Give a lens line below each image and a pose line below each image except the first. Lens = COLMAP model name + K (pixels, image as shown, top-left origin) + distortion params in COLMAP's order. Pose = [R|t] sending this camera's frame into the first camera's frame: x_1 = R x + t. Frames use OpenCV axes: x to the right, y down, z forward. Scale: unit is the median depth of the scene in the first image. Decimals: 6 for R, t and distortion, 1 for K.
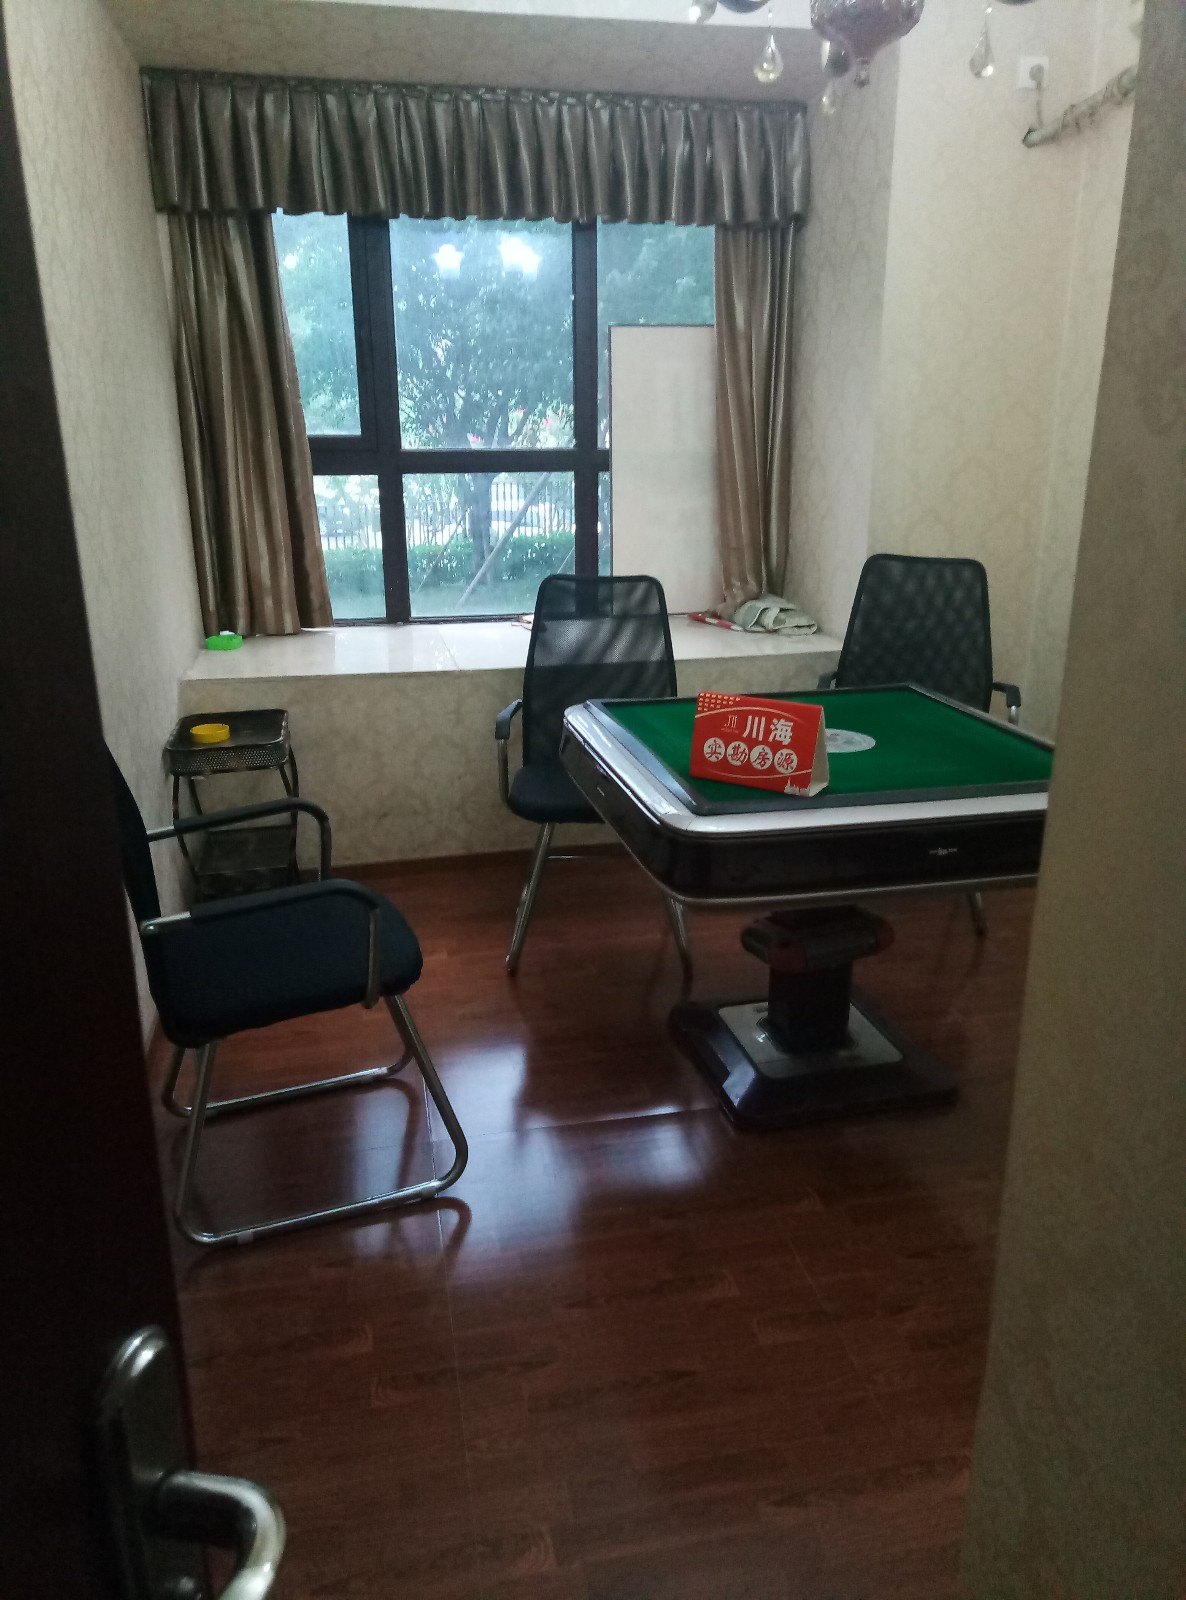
lens RADIAL K [[1136.5, 0, 593.0], [0, 1136.5, 800.0], [0, 0, 1]] dist [0.004807, 0.003218]
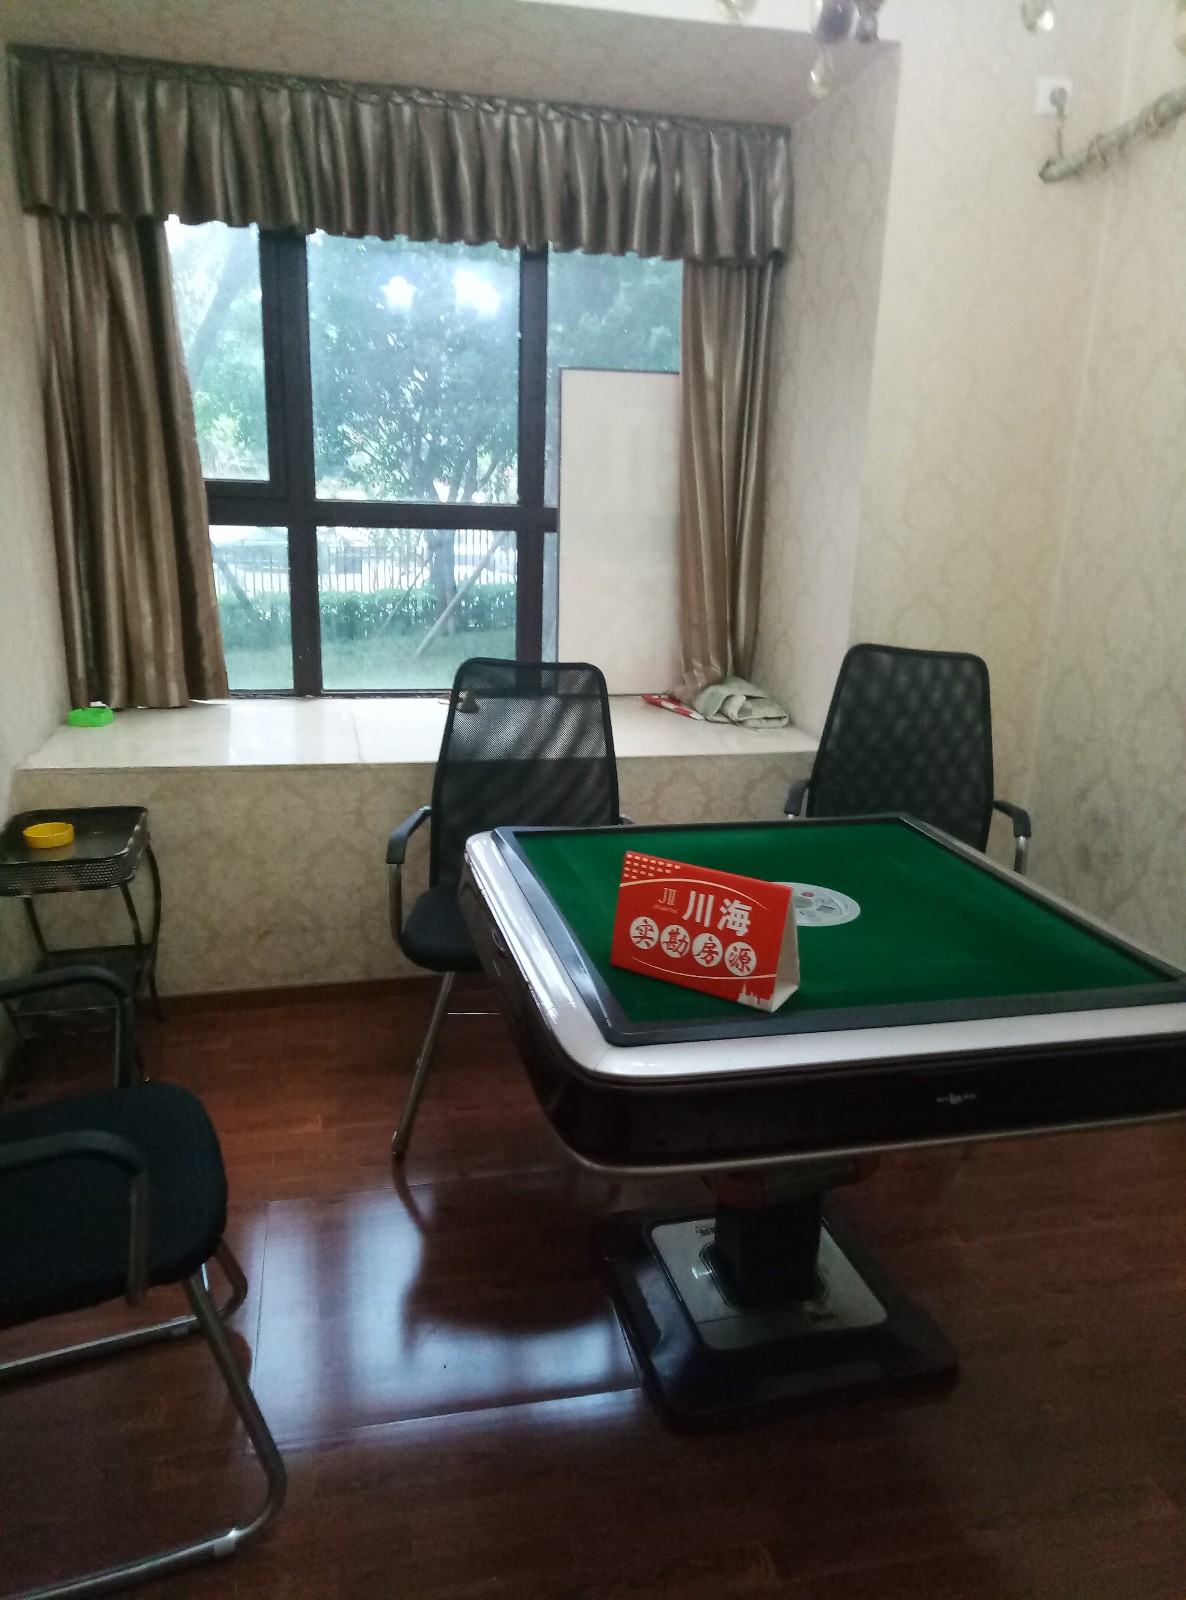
lens RADIAL K [[1137.1, 0, 593.0], [0, 1137.1, 800.0], [0, 0, 1]] dist [0.002341, -0.004441]
pose [[0.999165, 0.031465, 0.026072, 0.030399], [-0.030431, 0.998769, -0.039181, -0.058168], [-0.027272, 0.038355, 0.998892, 0.156015]]
